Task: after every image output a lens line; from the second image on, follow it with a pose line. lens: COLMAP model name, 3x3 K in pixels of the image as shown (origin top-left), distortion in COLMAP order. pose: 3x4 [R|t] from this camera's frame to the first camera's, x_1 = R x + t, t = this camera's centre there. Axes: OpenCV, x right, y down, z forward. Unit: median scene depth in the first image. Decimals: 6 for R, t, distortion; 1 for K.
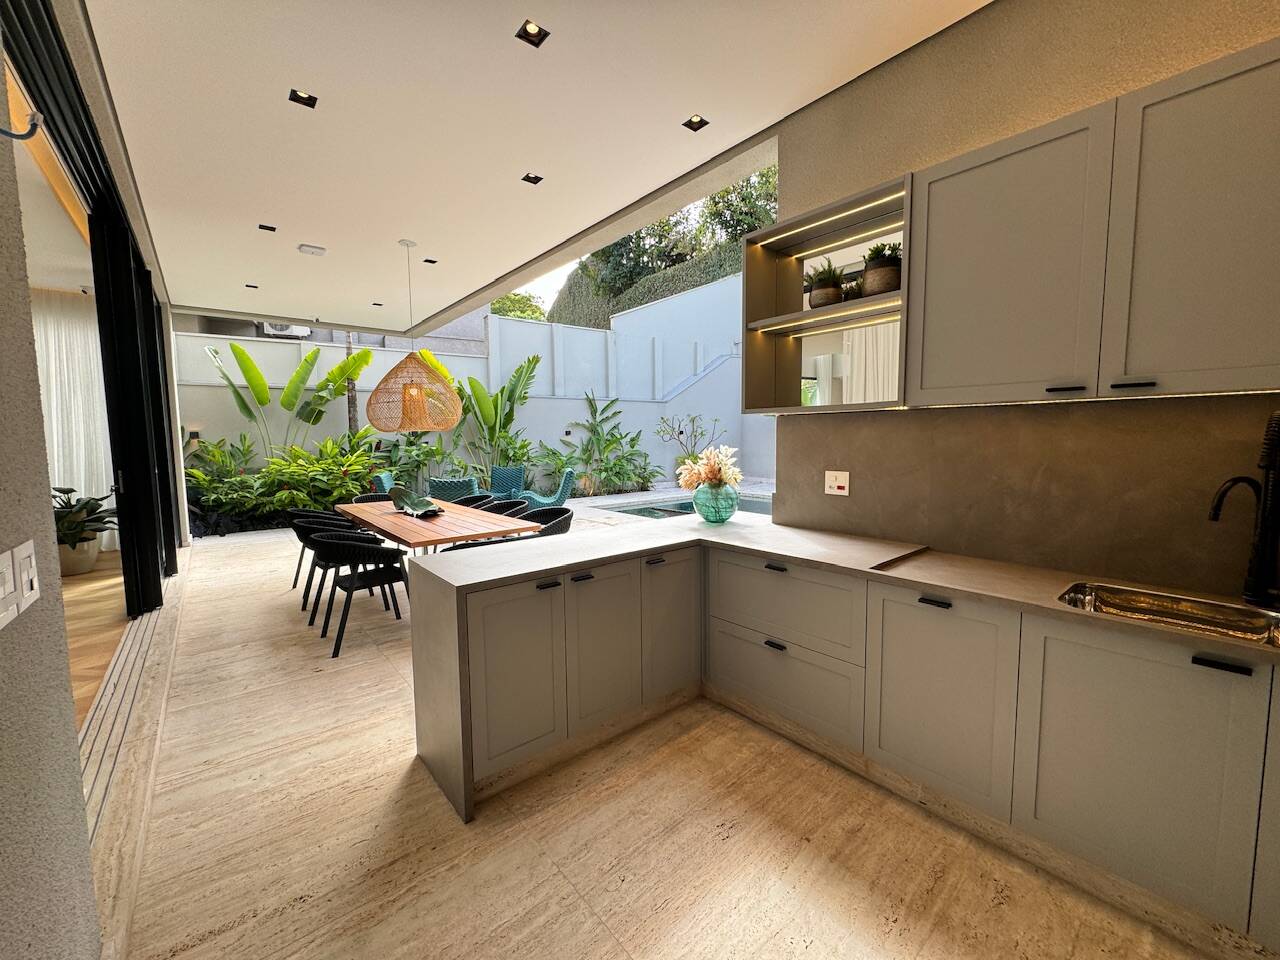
lens RADIAL K [[510.6, 0, 640.0], [0, 510.6, 480.0], [0, 0, 1]] dist [-0.002947, -0.000401]
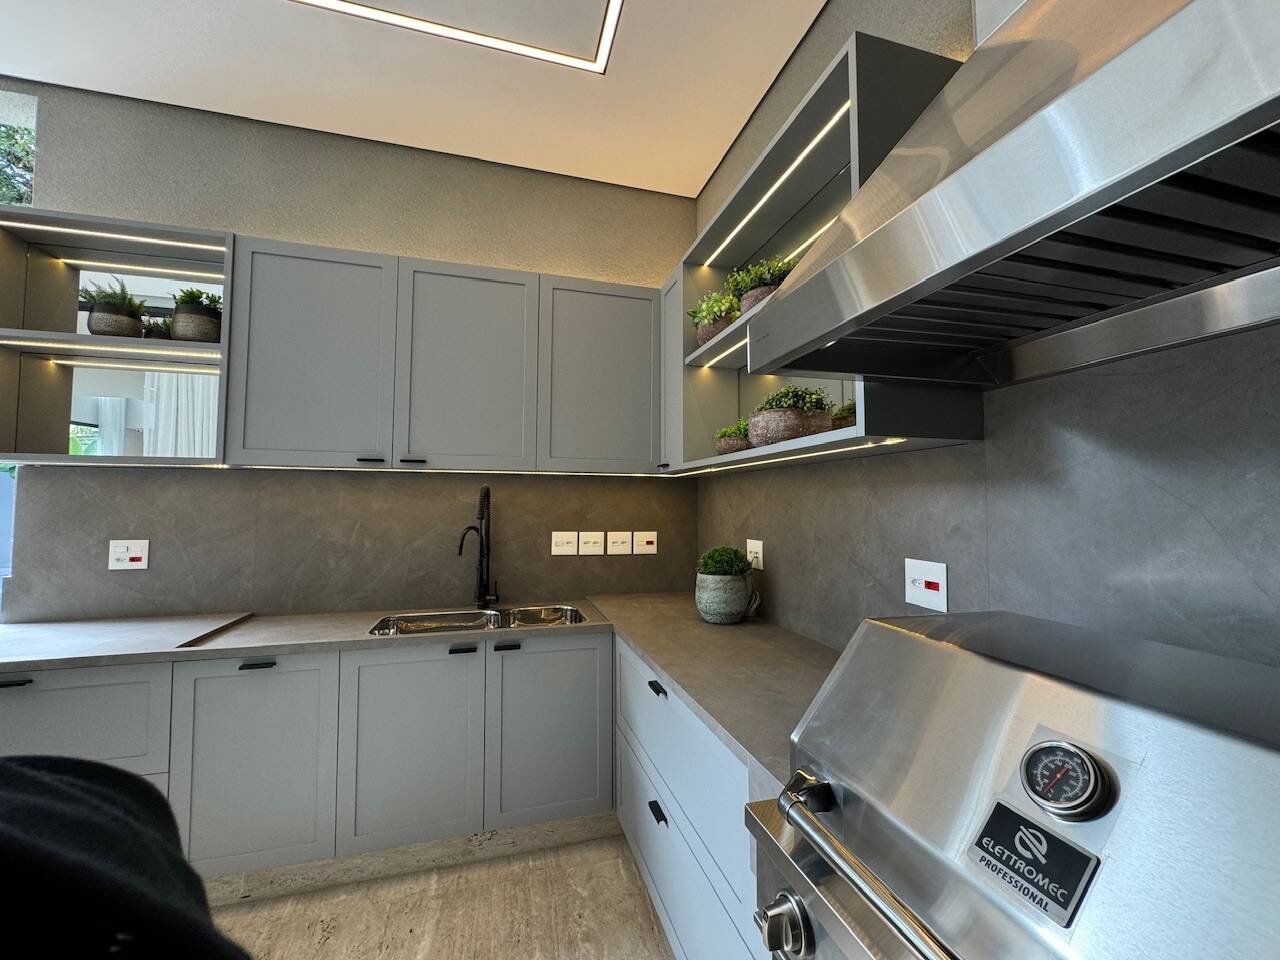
lens RADIAL K [[510.6, 0, 640.0], [0, 510.6, 480.0], [0, 0, 1]] dist [-0.002947, -0.000401]
pose [[0.408401, 0.056550, 0.911049, -0.022309], [0.070934, 0.993095, -0.093441, 0.024469], [-0.910042, 0.102786, 0.401569, -0.069837]]
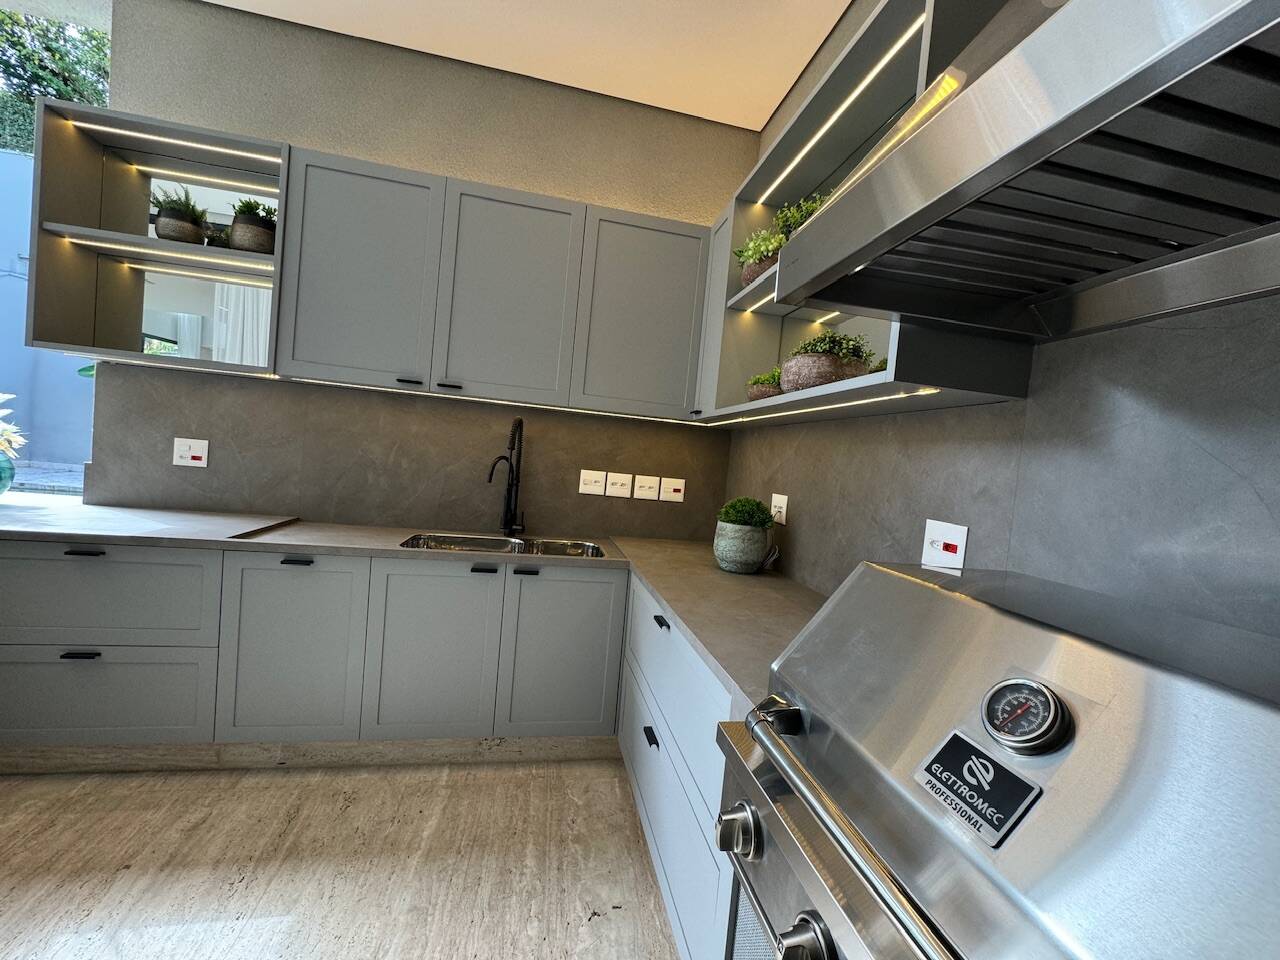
lens RADIAL K [[510.6, 0, 640.0], [0, 510.6, 480.0], [0, 0, 1]] dist [-0.002947, -0.000401]
pose [[0.477310, 0.019362, 0.878522, -0.008697], [-0.022263, 0.999703, -0.009937, 0.050672], [-0.878453, -0.014816, 0.477599, -0.092784]]
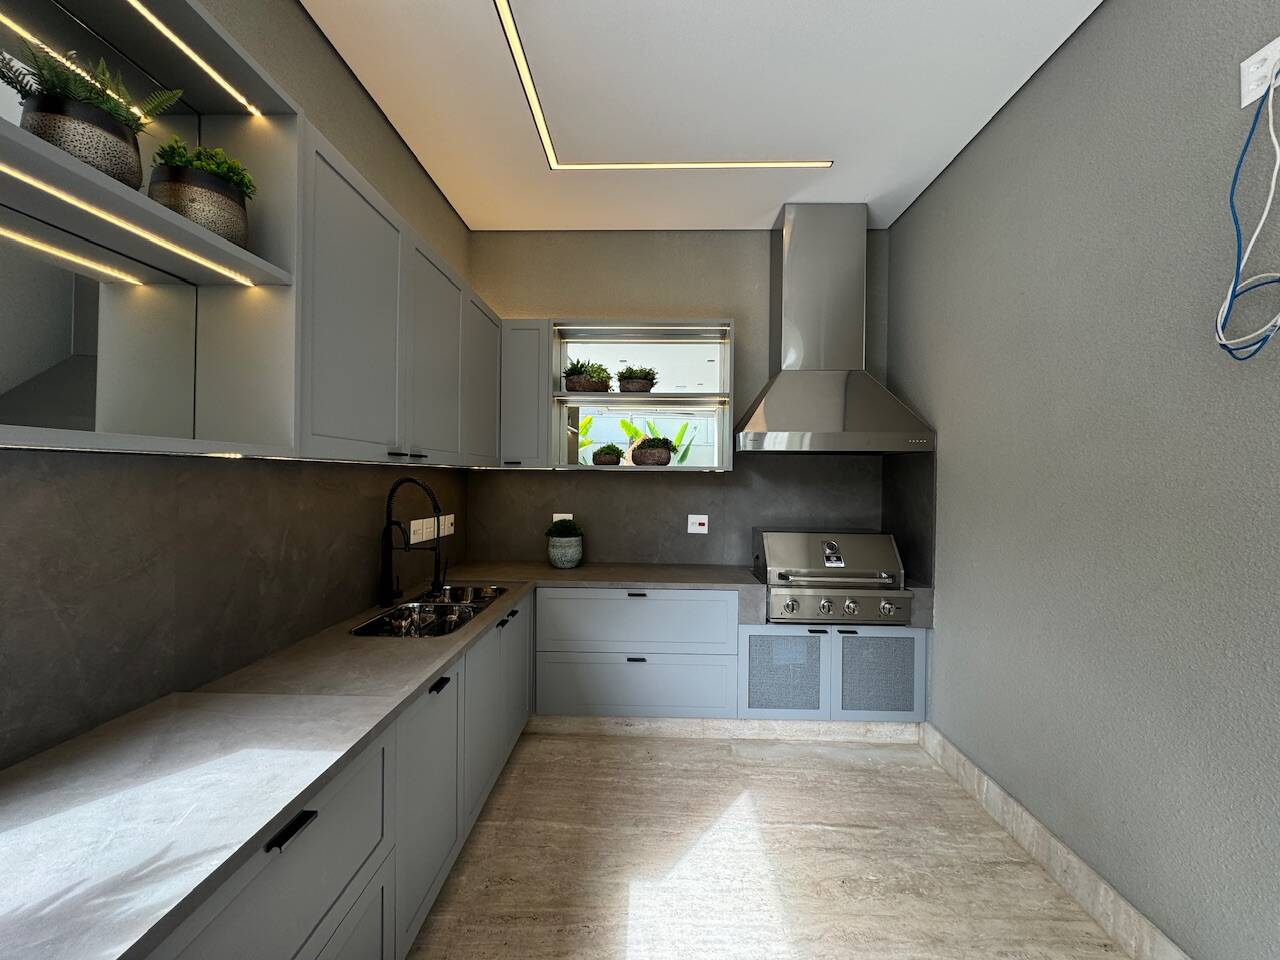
lens RADIAL K [[510.6, 0, 640.0], [0, 510.6, 480.0], [0, 0, 1]] dist [-0.002947, -0.000401]
pose [[-0.746919, -0.005216, 0.664895, -0.212963], [0.051588, 0.996500, 0.065770, -0.121571], [-0.662911, 0.083425, -0.744036, 1.076109]]
